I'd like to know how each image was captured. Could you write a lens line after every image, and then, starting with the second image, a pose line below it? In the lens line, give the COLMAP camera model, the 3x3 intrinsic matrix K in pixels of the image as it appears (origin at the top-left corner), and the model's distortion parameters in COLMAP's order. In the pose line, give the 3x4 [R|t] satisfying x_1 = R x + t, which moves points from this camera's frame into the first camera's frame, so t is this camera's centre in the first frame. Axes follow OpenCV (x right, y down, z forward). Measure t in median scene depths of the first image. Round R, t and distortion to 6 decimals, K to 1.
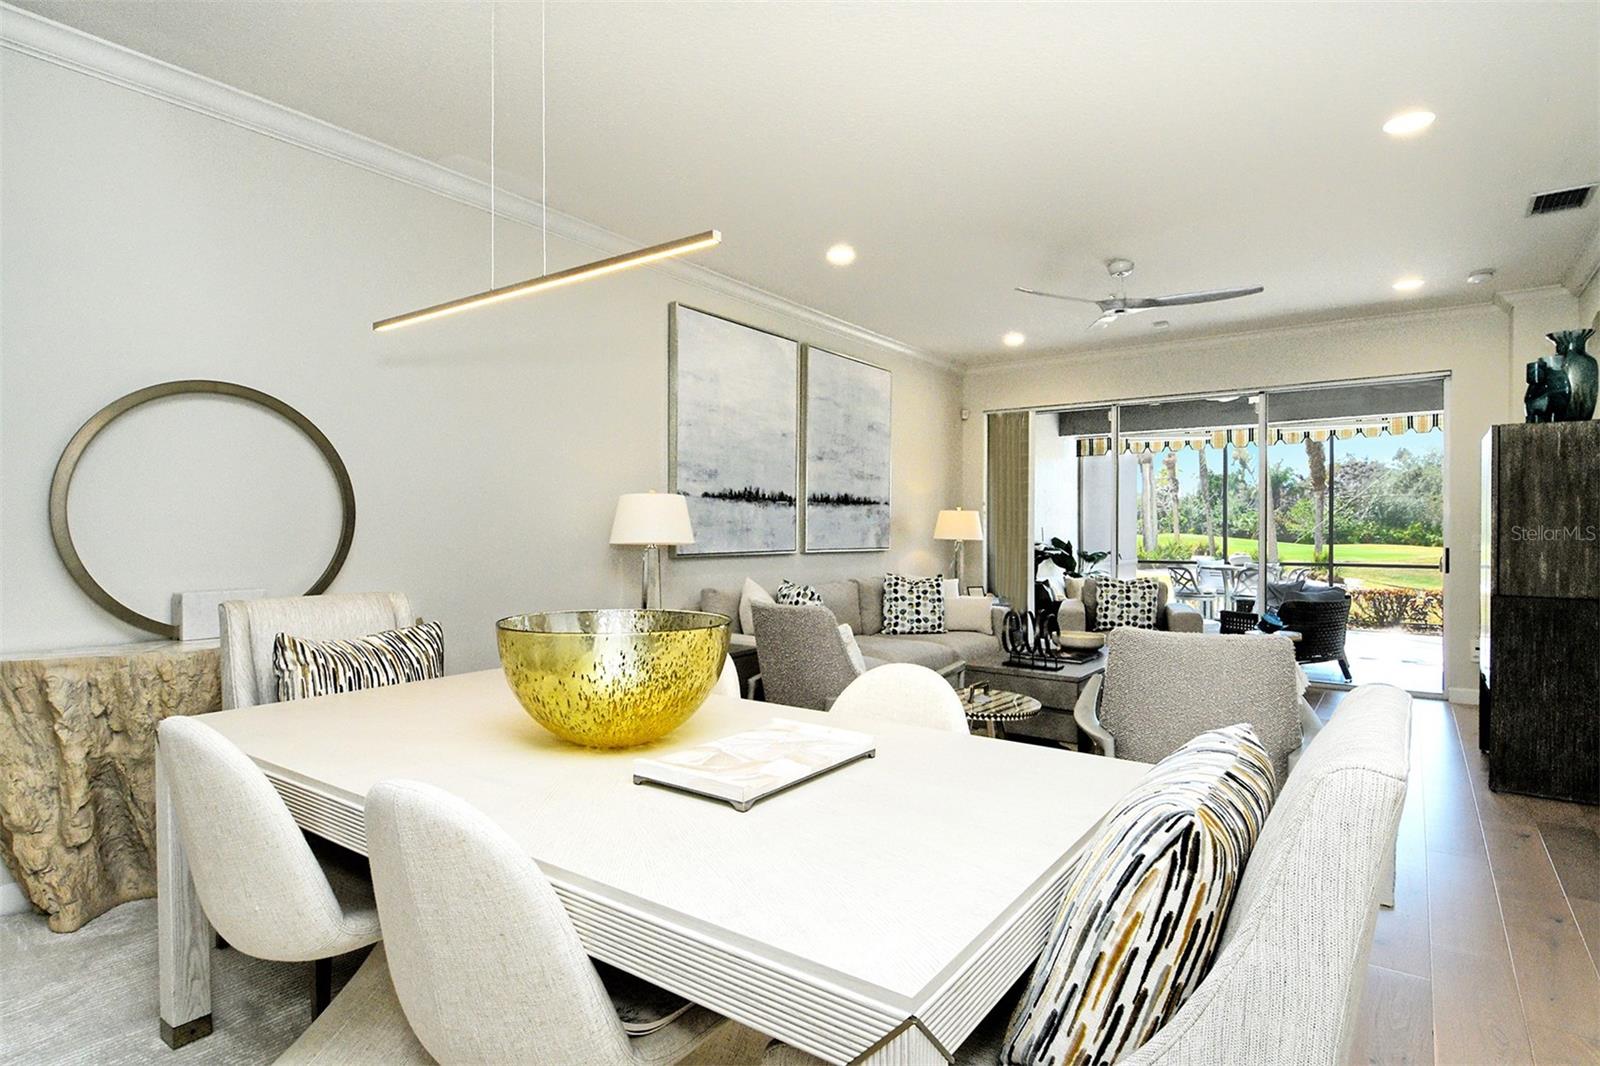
lens RADIAL K [[891.2, 0, 840.8], [0, 891.2, 497.4], [0, 0, 1]] dist [0.174957, -0.000018]
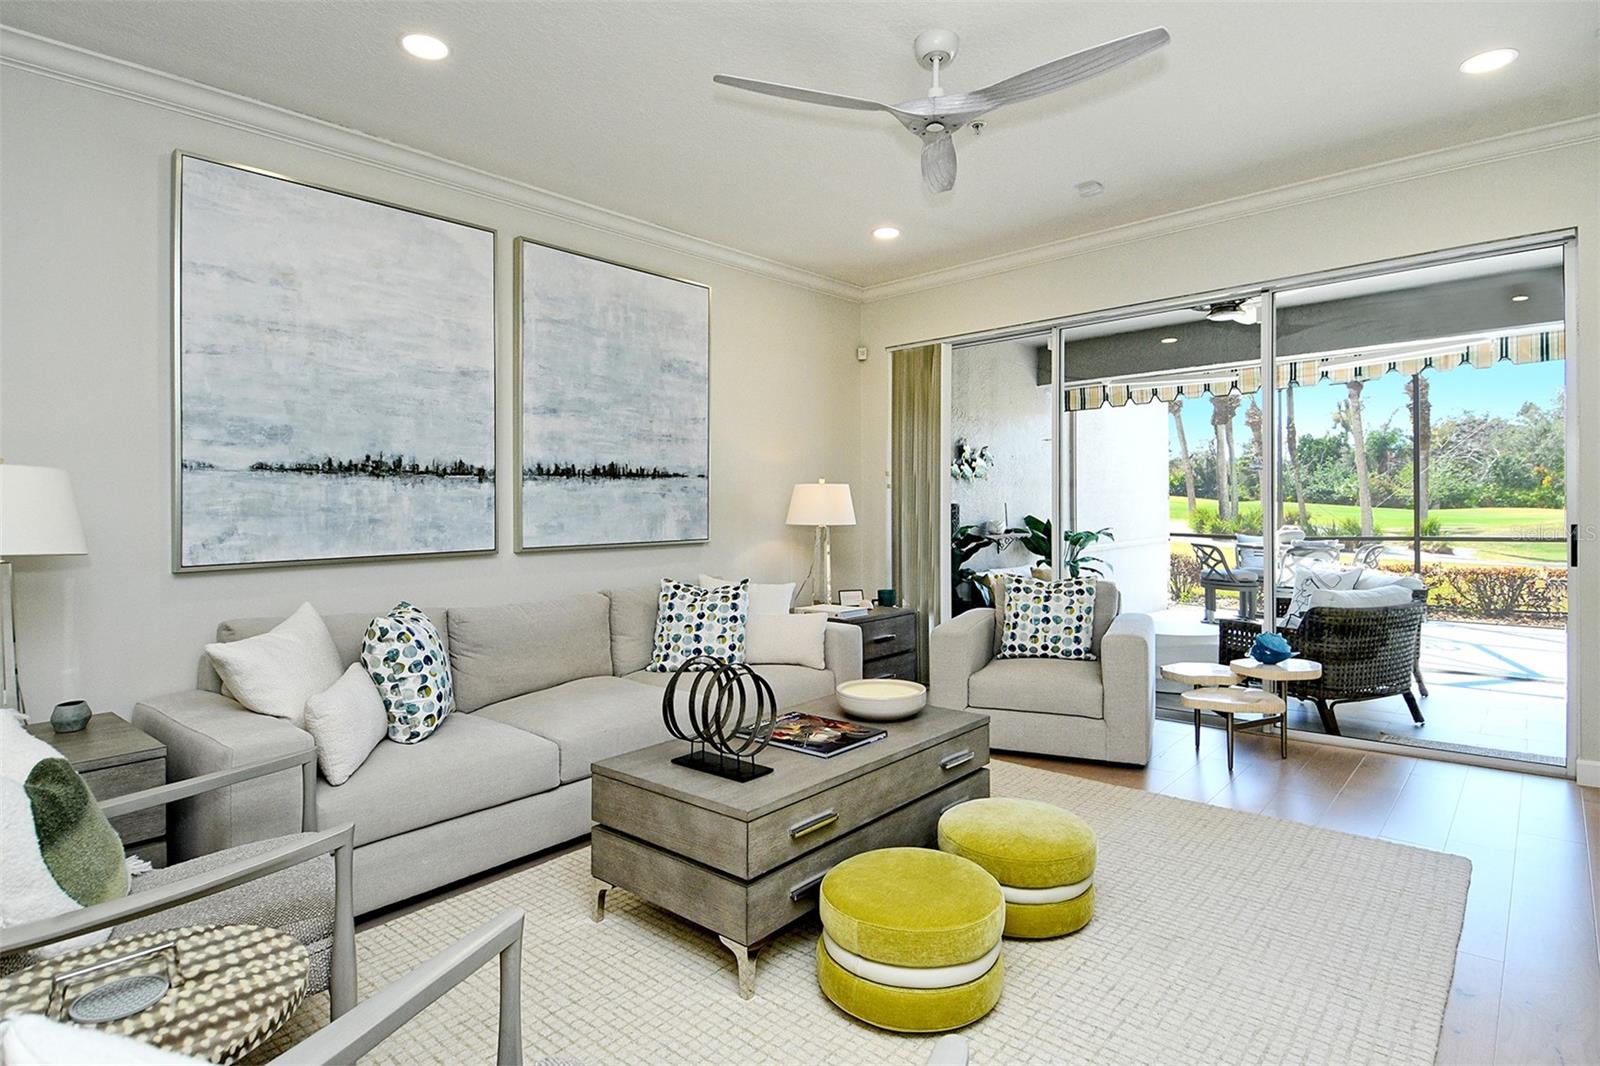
lens RADIAL K [[837.2, 0, 799.0], [0, 837.2, 499.4], [0, 0, 1]] dist [0.061622, -0.000599]
pose [[0.986529, -0.020929, -0.162243, 0.250916], [0.025537, 0.999326, 0.026369, 0.010667], [0.161582, -0.030157, 0.986398, 0.386358]]
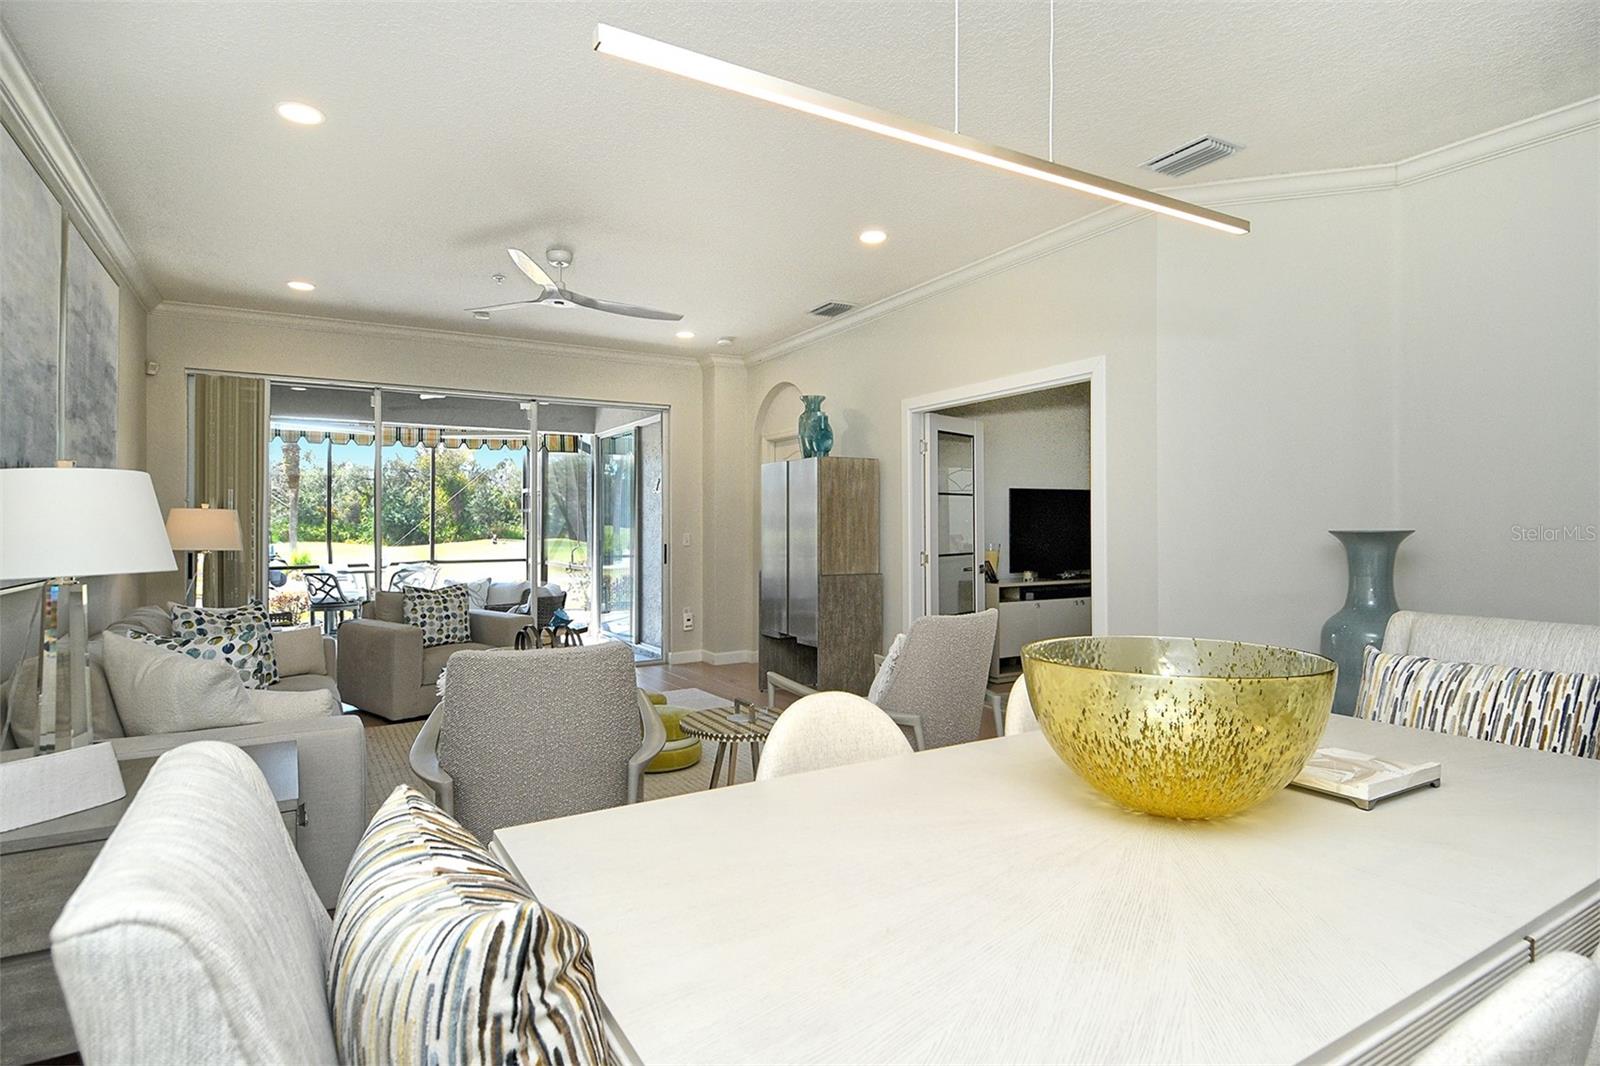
lens RADIAL K [[848.8, 0, 836.8], [0, 848.8, 519.8], [0, 0, 1]] dist [0.096688, -0.094575]
pose [[0.423938, 0.004118, 0.905682, -0.307328], [-0.027780, 0.999578, 0.008459, 0.004878], [-0.905265, -0.028746, 0.423874, 0.304196]]
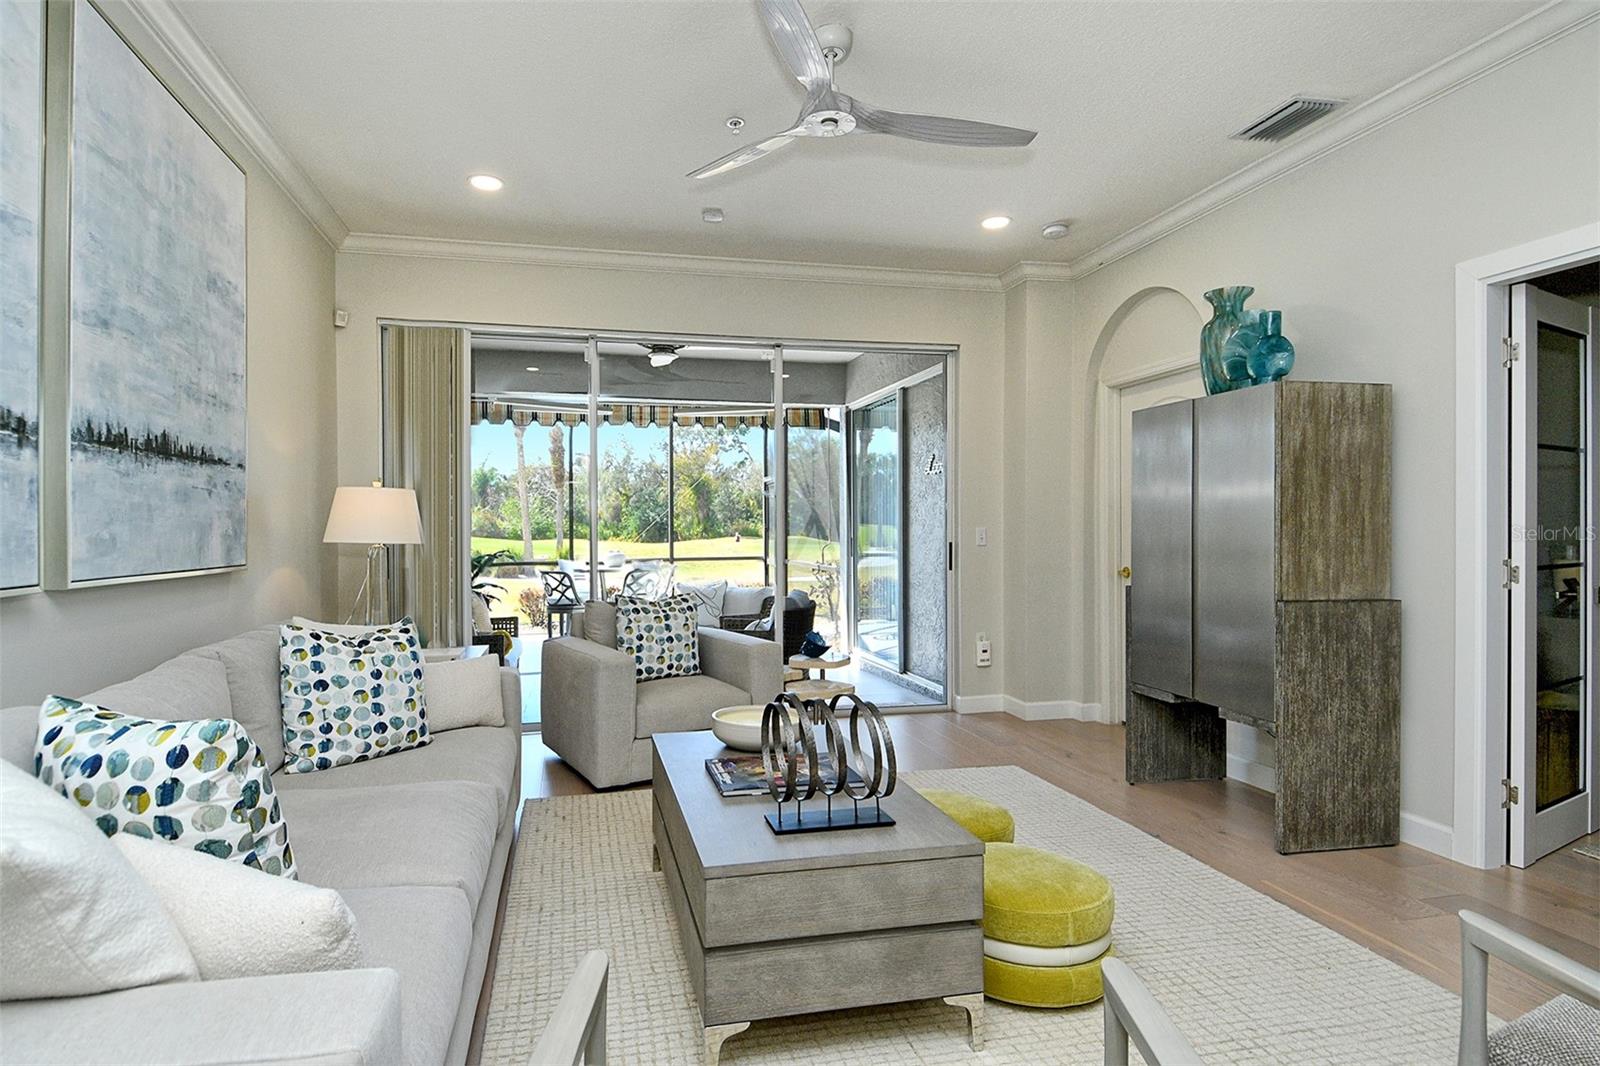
lens RADIAL K [[881.9, 0, 756.1], [0, 881.9, 526.3], [0, 0, 1]] dist [0.029565, -0.001901]
pose [[0.711596, -0.001794, 0.702587, -0.085346], [-0.022348, 0.999433, 0.025187, 0.021831], [-0.702233, -0.033625, 0.711152, 0.534663]]
